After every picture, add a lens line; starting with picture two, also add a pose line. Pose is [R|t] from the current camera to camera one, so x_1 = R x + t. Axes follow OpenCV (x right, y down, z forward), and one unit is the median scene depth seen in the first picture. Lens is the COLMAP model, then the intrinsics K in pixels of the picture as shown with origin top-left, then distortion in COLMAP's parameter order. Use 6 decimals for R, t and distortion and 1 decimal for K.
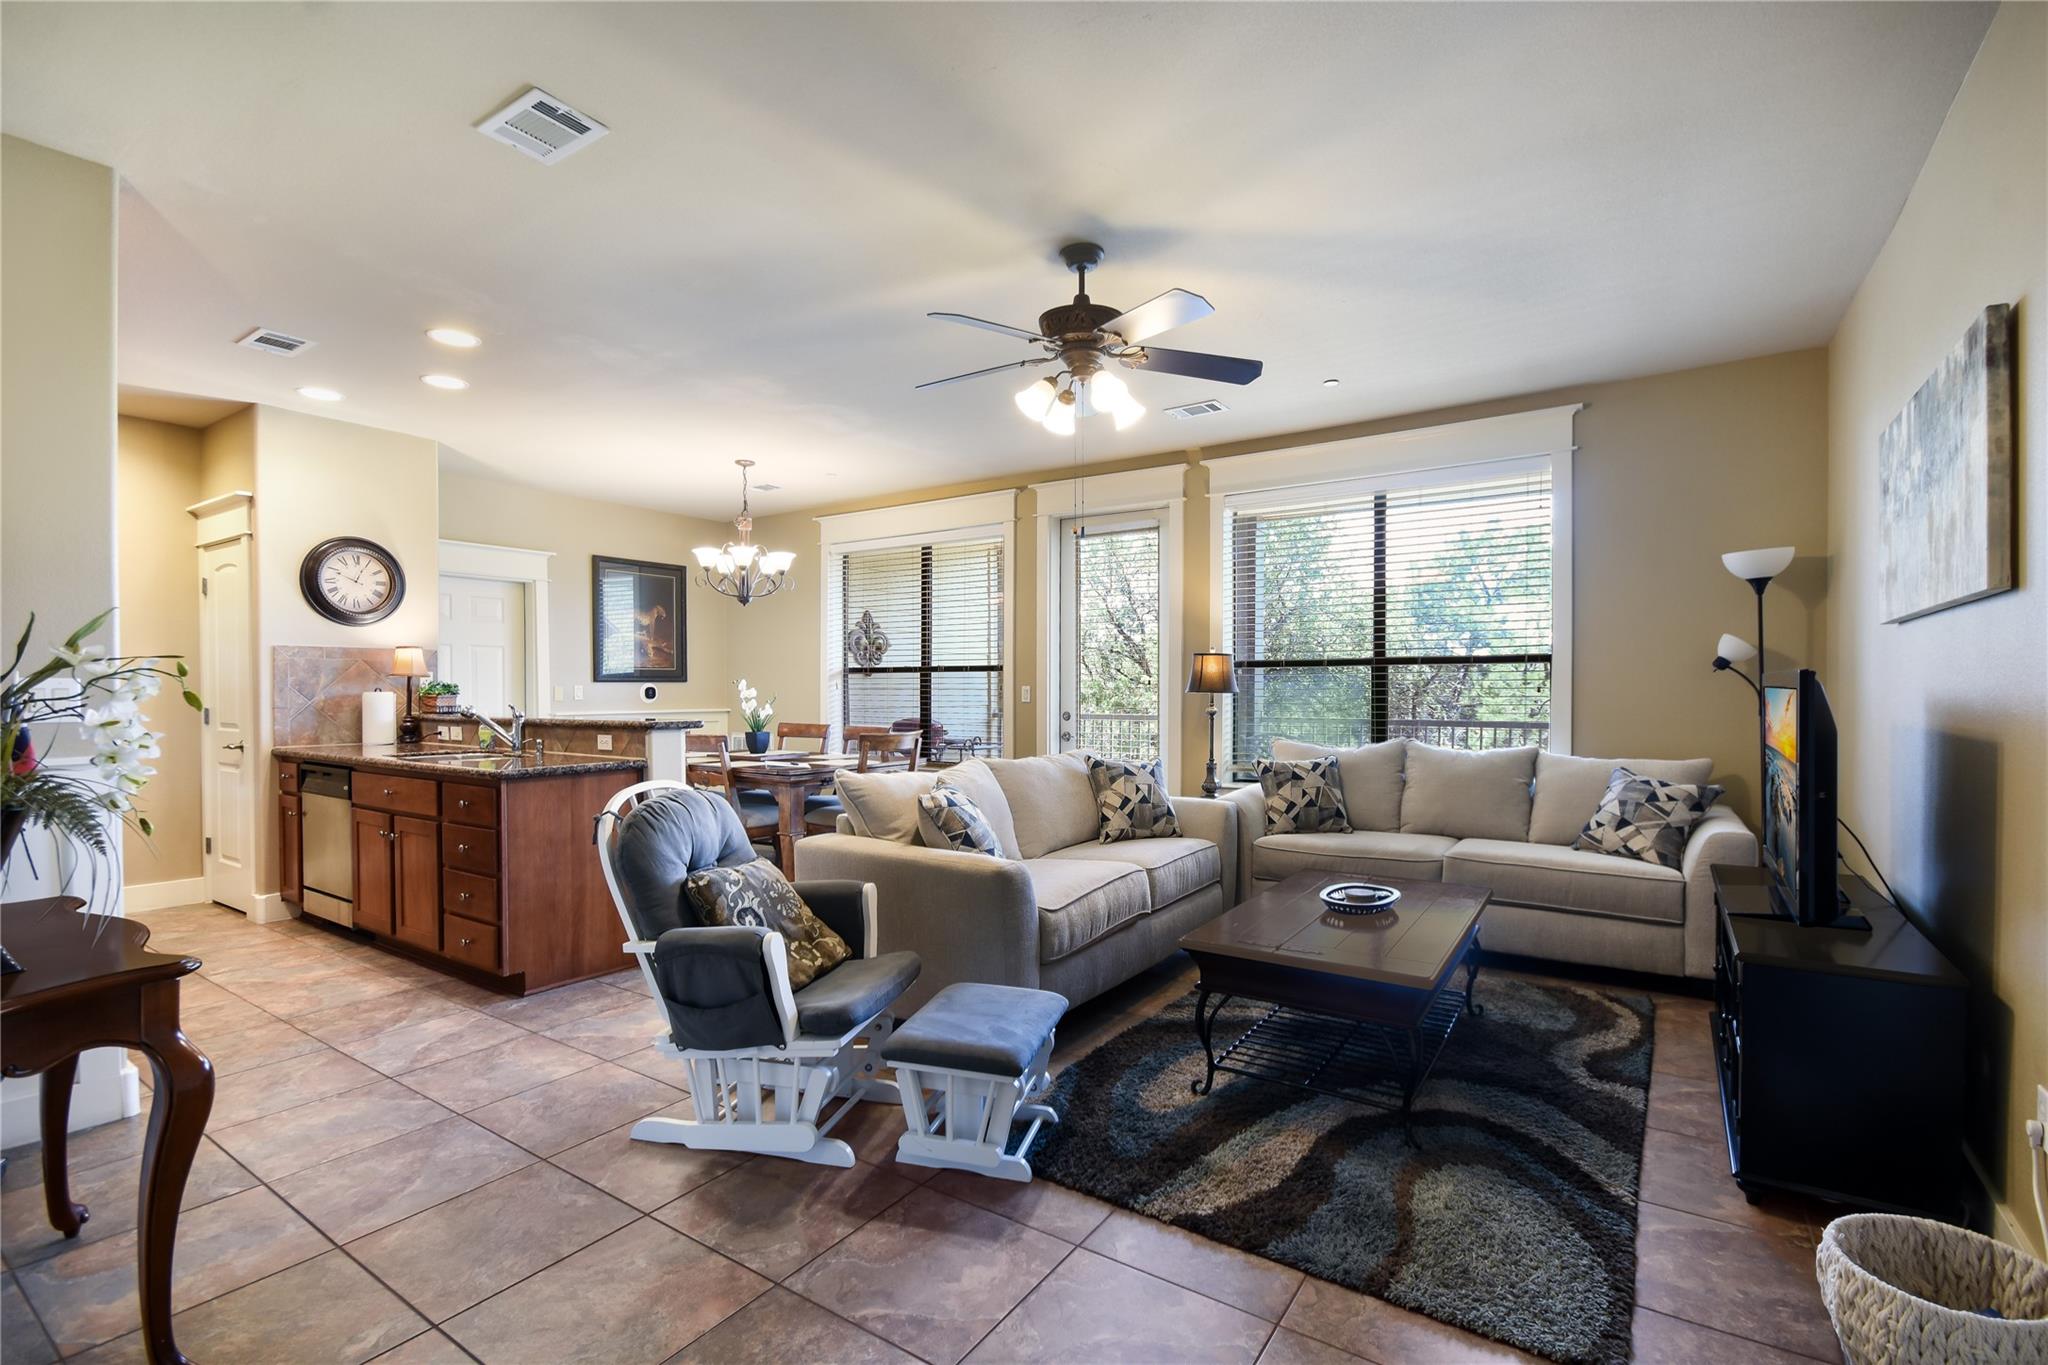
lens RADIAL K [[933.2, 0, 1033.8], [0, 933.2, 693.8], [0, 0, 1]] dist [0.013038, 0.000105]
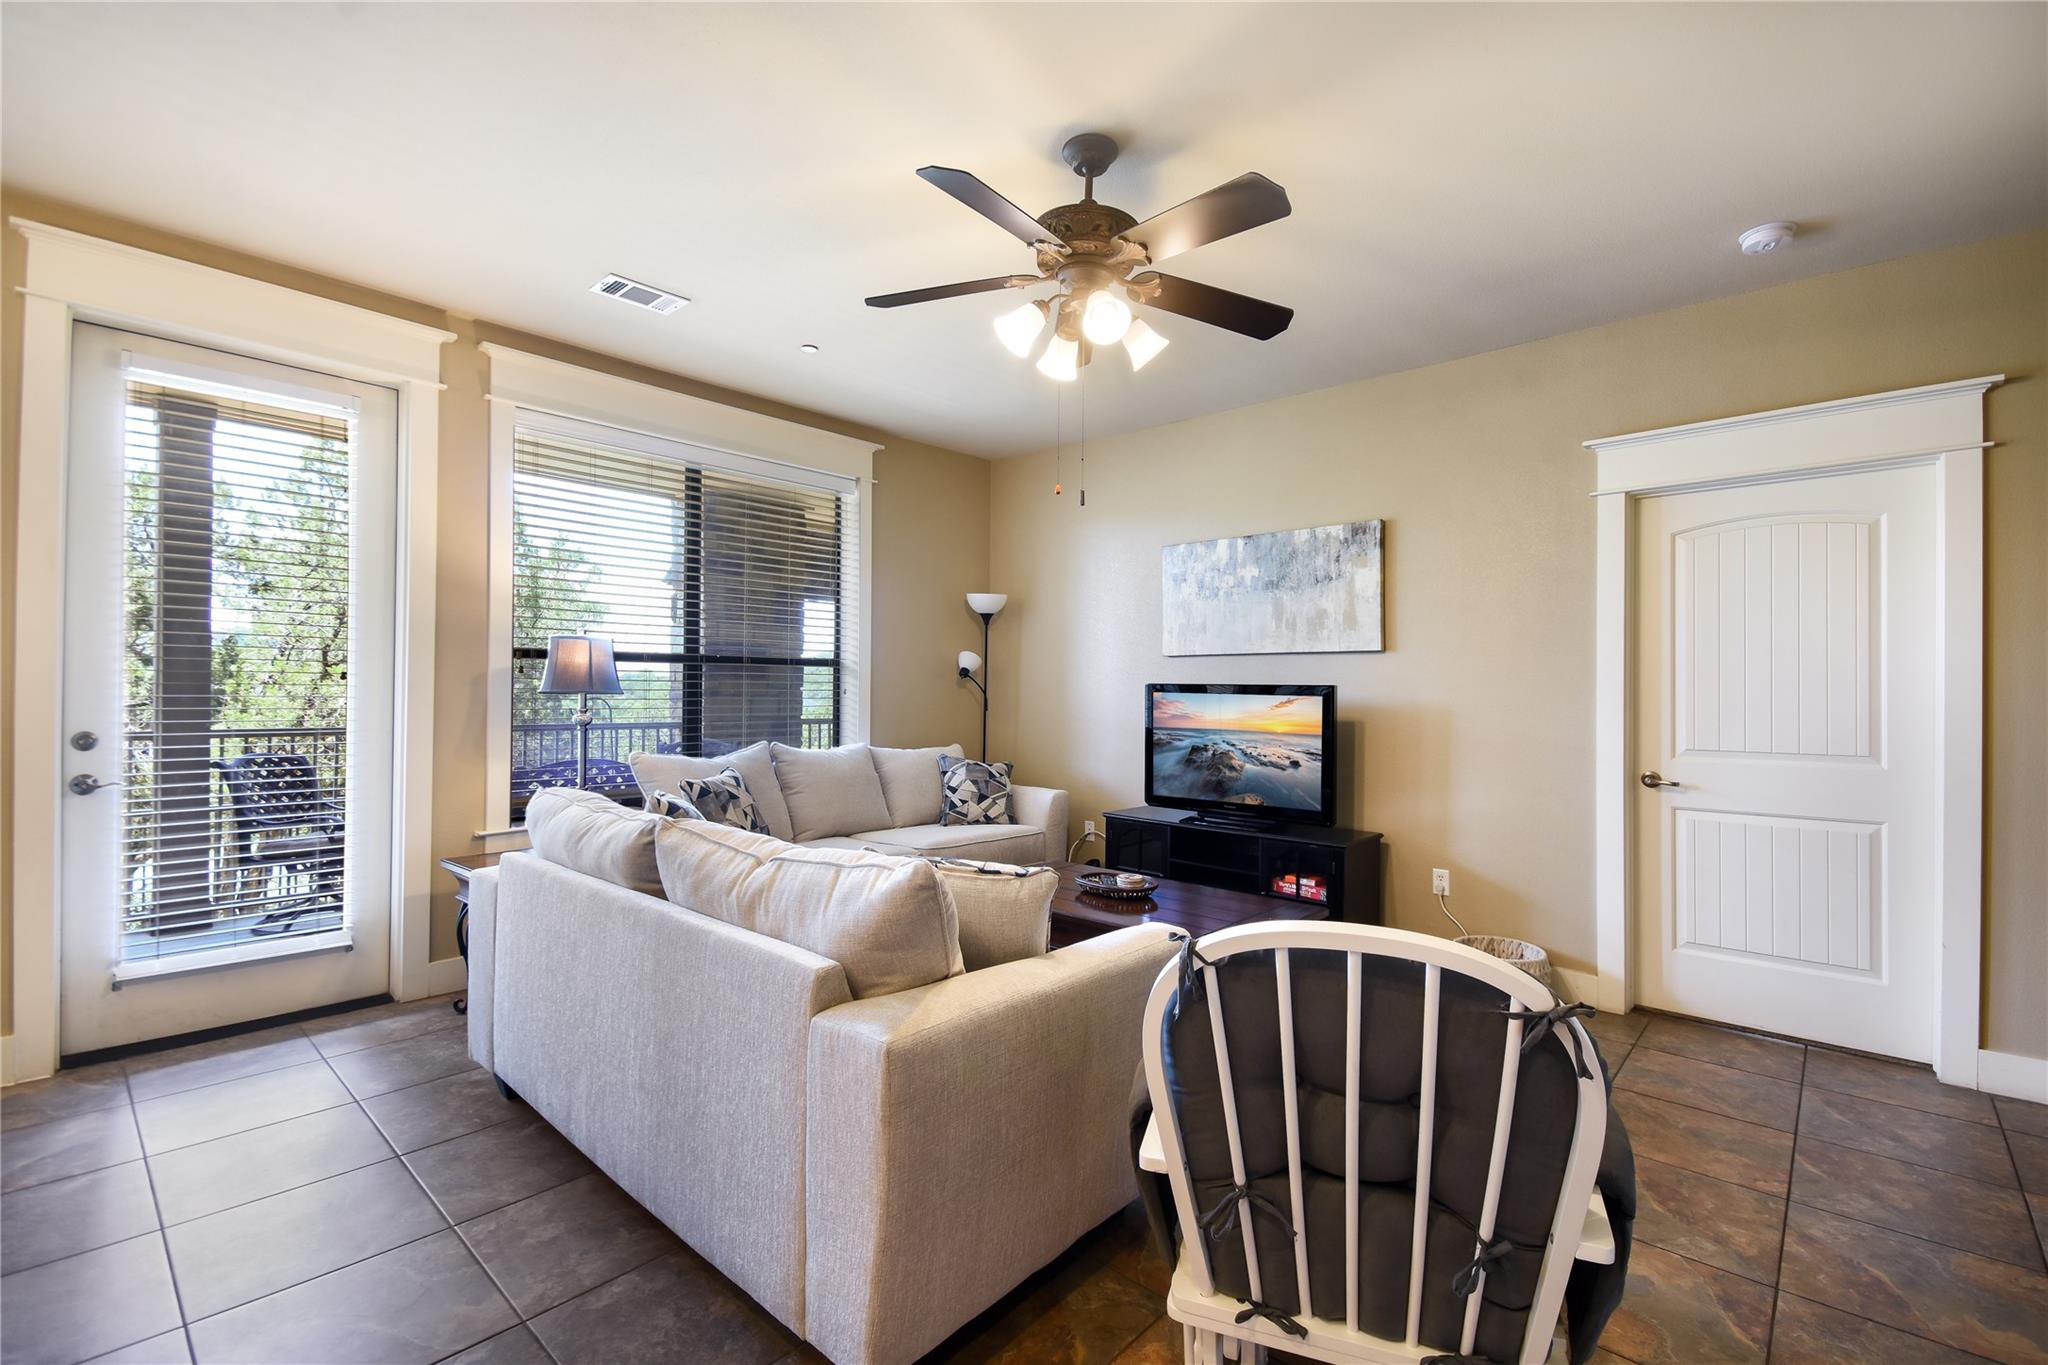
lens RADIAL K [[933.2, 0, 1033.8], [0, 933.2, 693.8], [0, 0, 1]] dist [0.013038, 0.000105]
pose [[0.129146, -0.000193, 0.991626, -0.454968], [-0.004431, 0.999990, 0.000772, -0.003331], [-0.991616, -0.004494, 0.129144, 0.561830]]
